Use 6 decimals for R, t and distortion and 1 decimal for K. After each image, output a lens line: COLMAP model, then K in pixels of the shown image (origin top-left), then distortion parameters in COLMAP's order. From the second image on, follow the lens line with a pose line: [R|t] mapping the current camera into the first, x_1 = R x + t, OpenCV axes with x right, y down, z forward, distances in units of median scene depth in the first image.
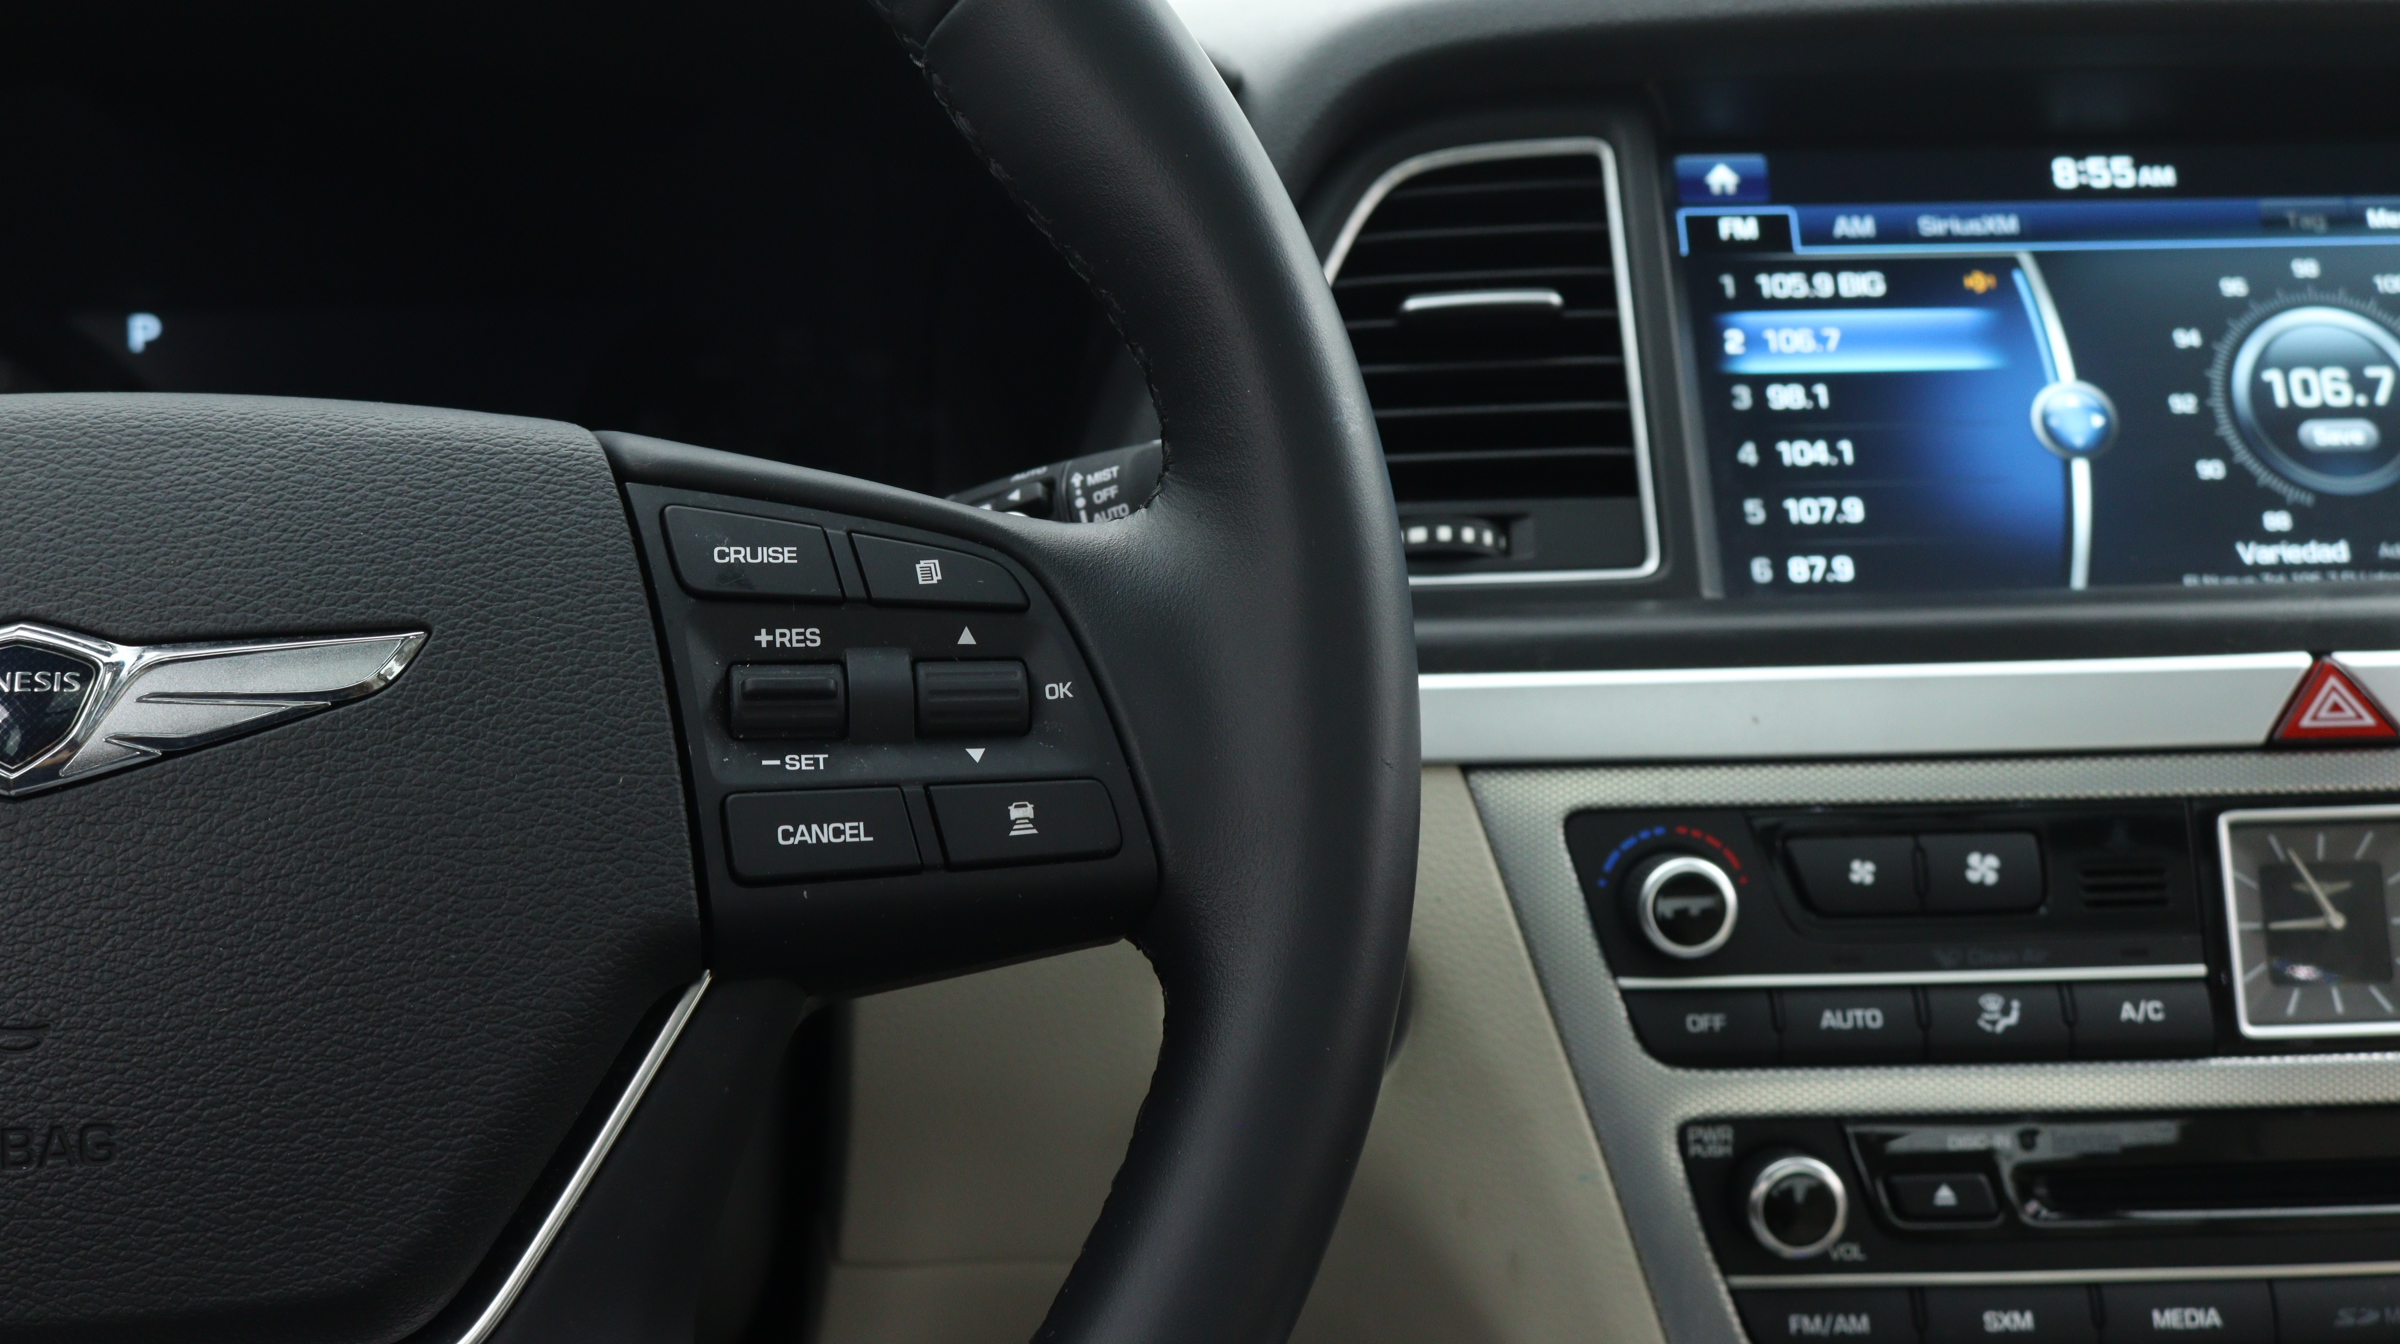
lens RADIAL K [[2709.8, 0, 1209.7], [0, 2709.8, 661.7], [0, 0, 1]] dist [-0.012462, 0.000000]
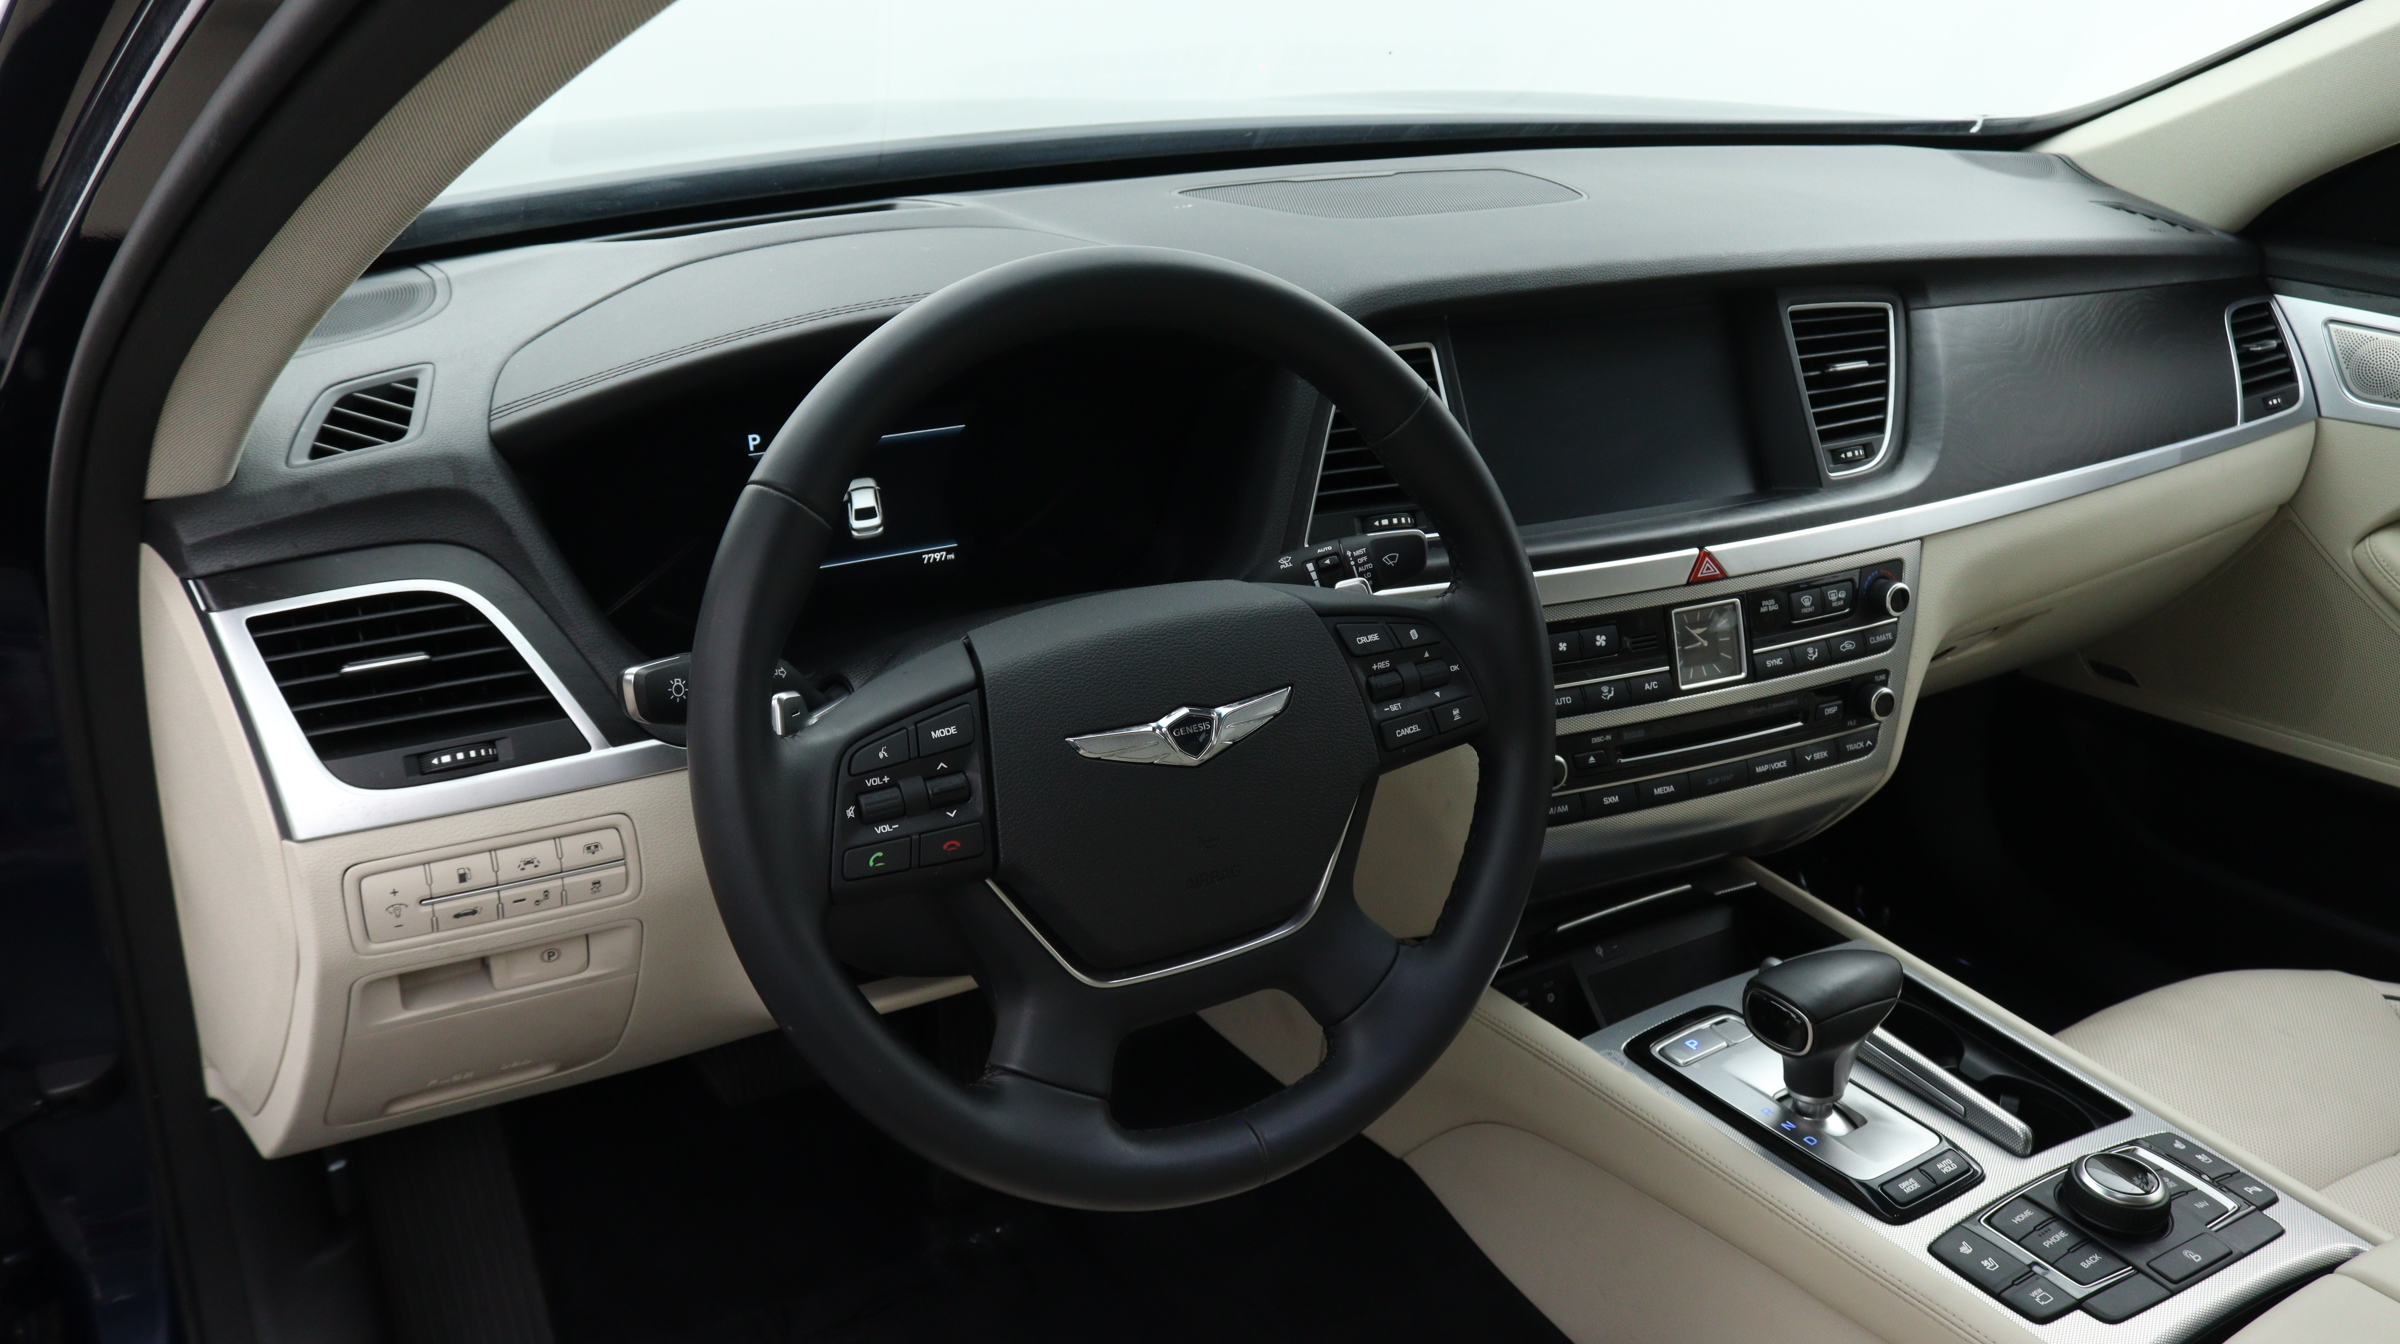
lens RADIAL K [[1920.4, 0, 1202.1], [0, 1920.4, 690.4], [0, 0, 1]] dist [-0.031040, 0.009795]
pose [[0.926339, -0.123306, 0.355937, -0.675875], [0.036799, 0.970009, 0.240266, -0.306881], [-0.374888, -0.209470, 0.903095, -0.521637]]
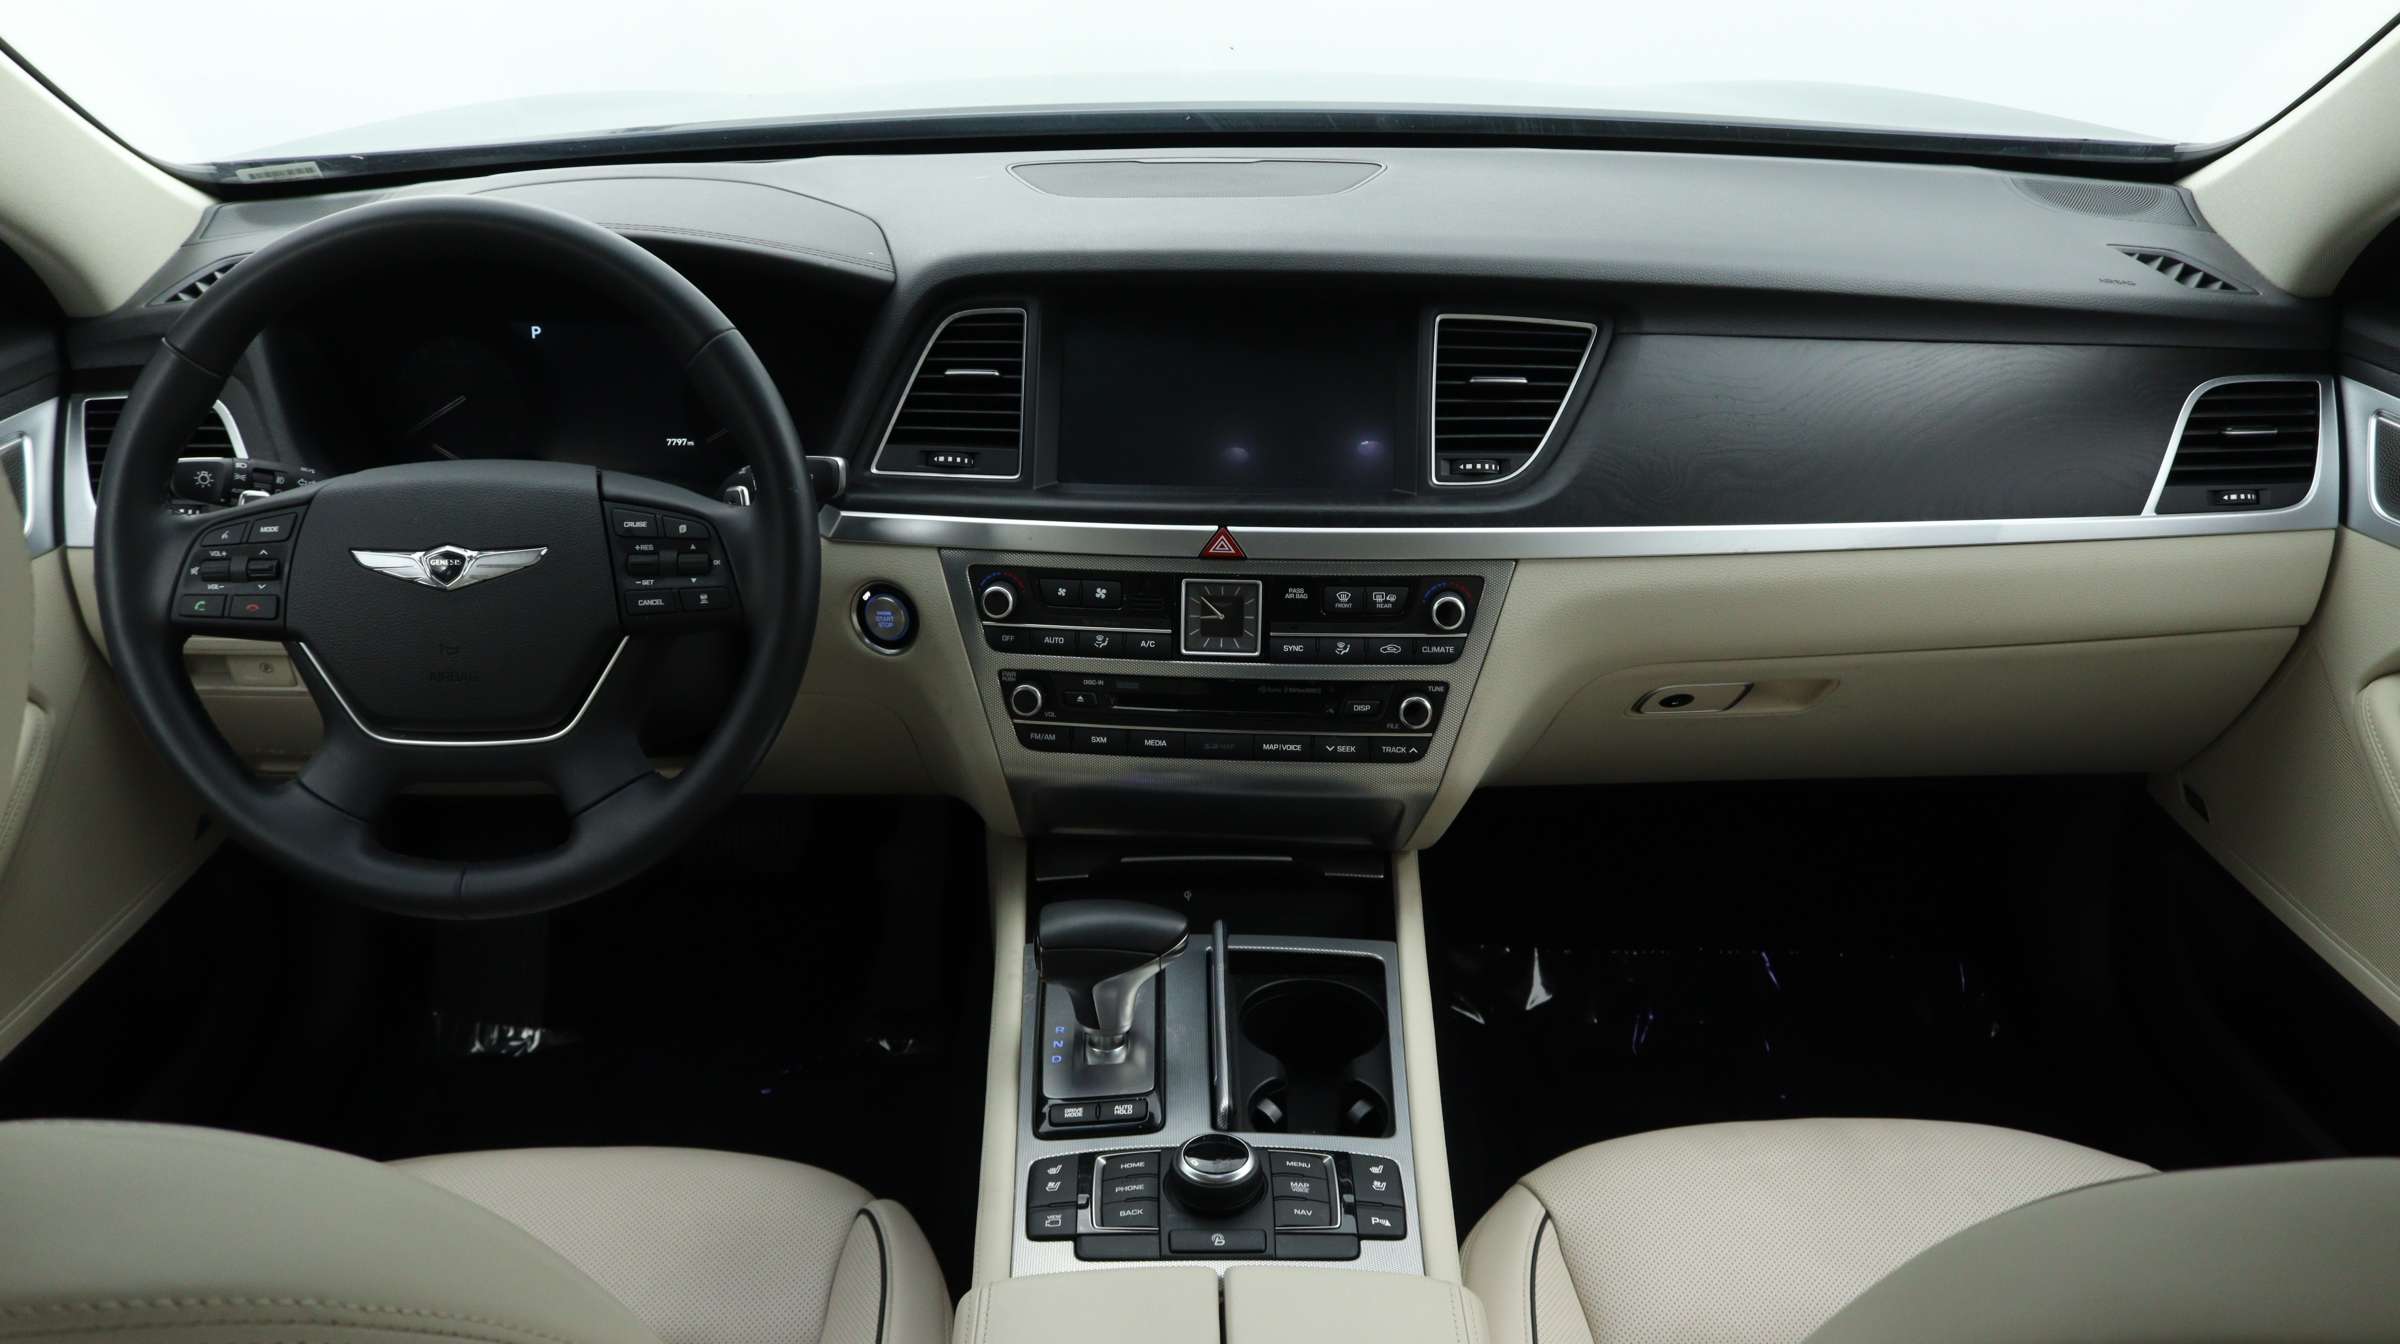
lens RADIAL K [[1920.4, 0, 1221.3], [0, 1920.4, 738.0], [0, 0, 1]] dist [-0.031040, 0.009795]
pose [[0.990419, 0.067646, -0.120388, 0.596727], [-0.031713, 0.959920, 0.278476, -0.318436], [0.134401, -0.271990, 0.952868, -0.913171]]
